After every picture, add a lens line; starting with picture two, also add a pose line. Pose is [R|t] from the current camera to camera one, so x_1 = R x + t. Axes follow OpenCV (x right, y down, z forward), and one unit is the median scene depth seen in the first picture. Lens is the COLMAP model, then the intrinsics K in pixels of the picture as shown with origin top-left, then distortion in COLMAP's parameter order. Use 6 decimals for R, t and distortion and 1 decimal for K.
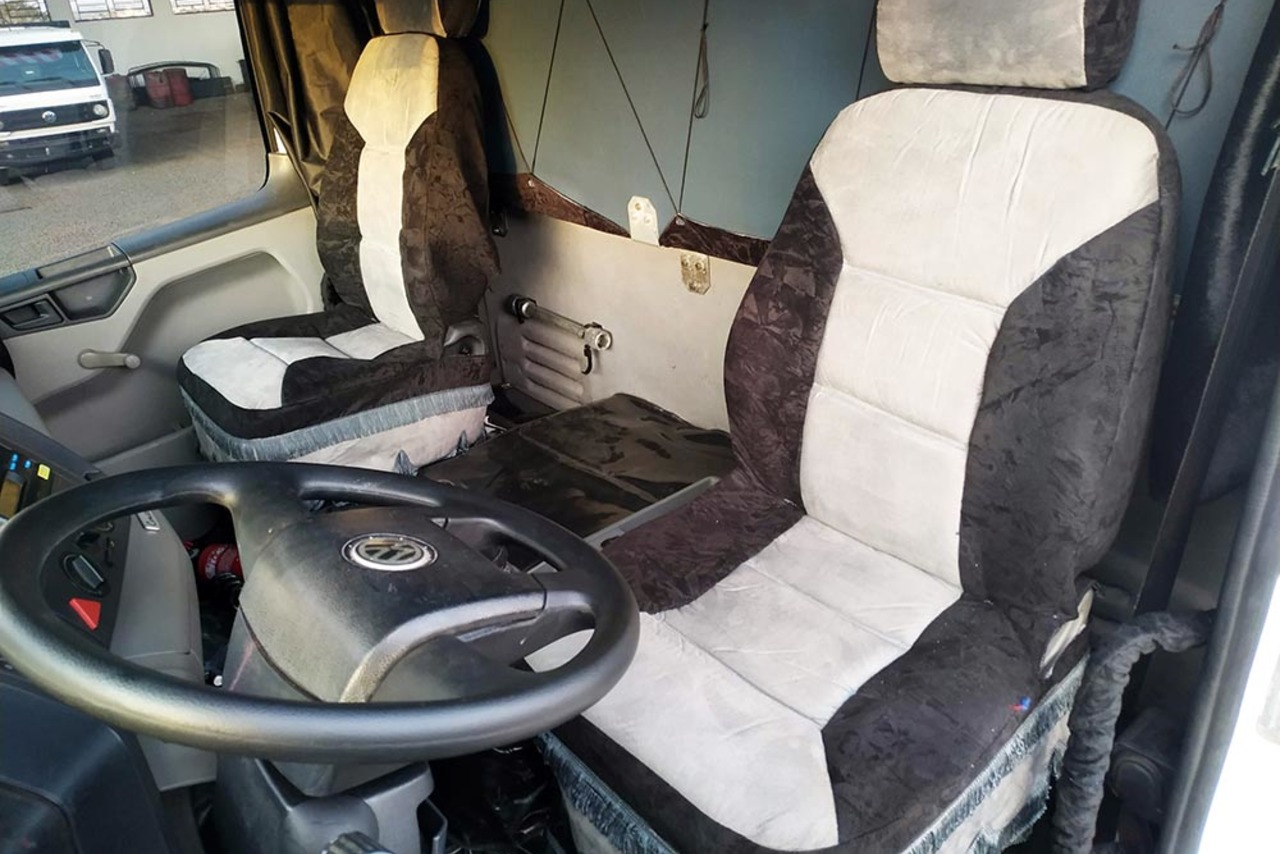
lens RADIAL K [[937.5, 0, 640.0], [0, 937.5, 427.0], [0, 0, 1]] dist [-0.008769, -0.006050]
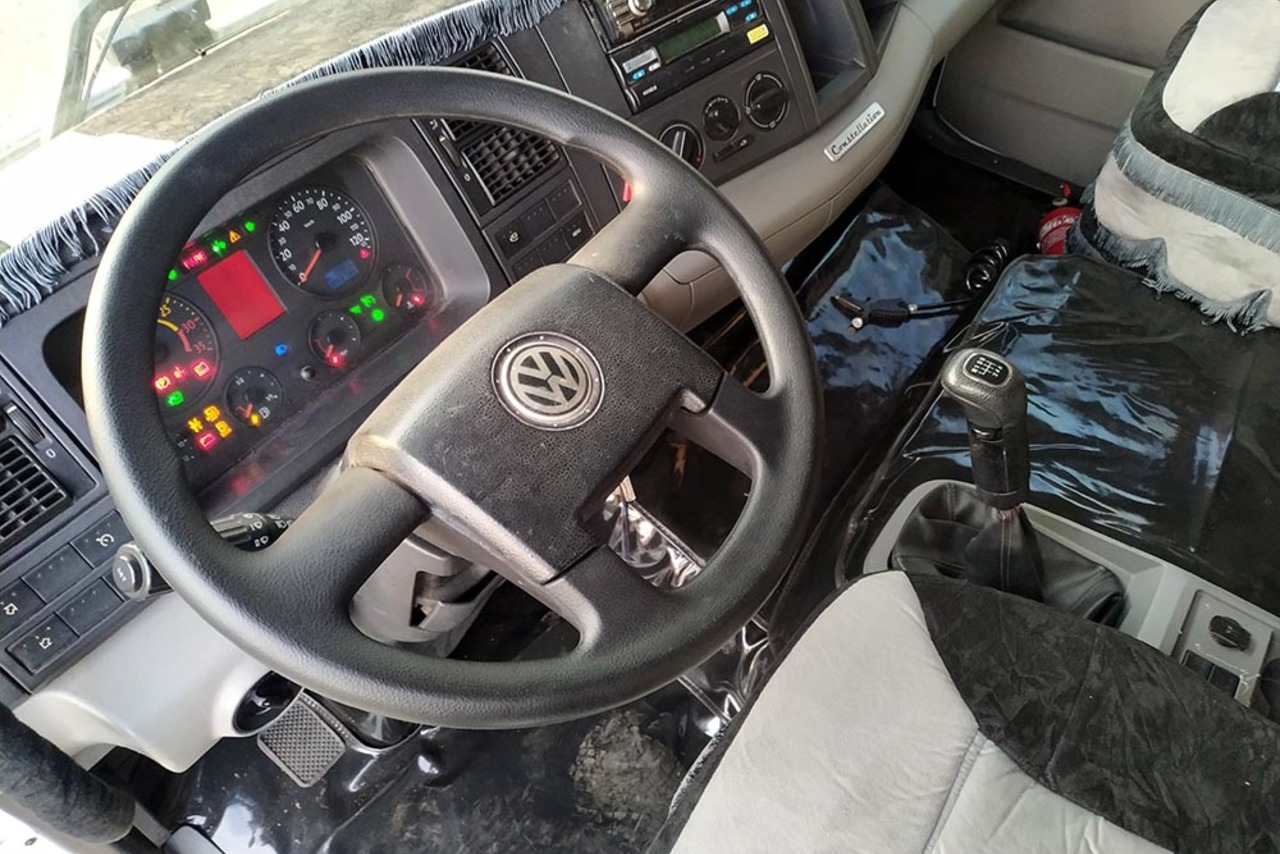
lens RADIAL K [[937.5, 0, 640.0], [0, 937.5, 427.0], [0, 0, 1]] dist [-0.008769, -0.006050]
pose [[0.259004, 0.794460, -0.549319, 0.090403], [-0.459318, 0.601612, 0.653521, -0.162067], [0.849673, 0.083047, 0.520729, 0.270024]]
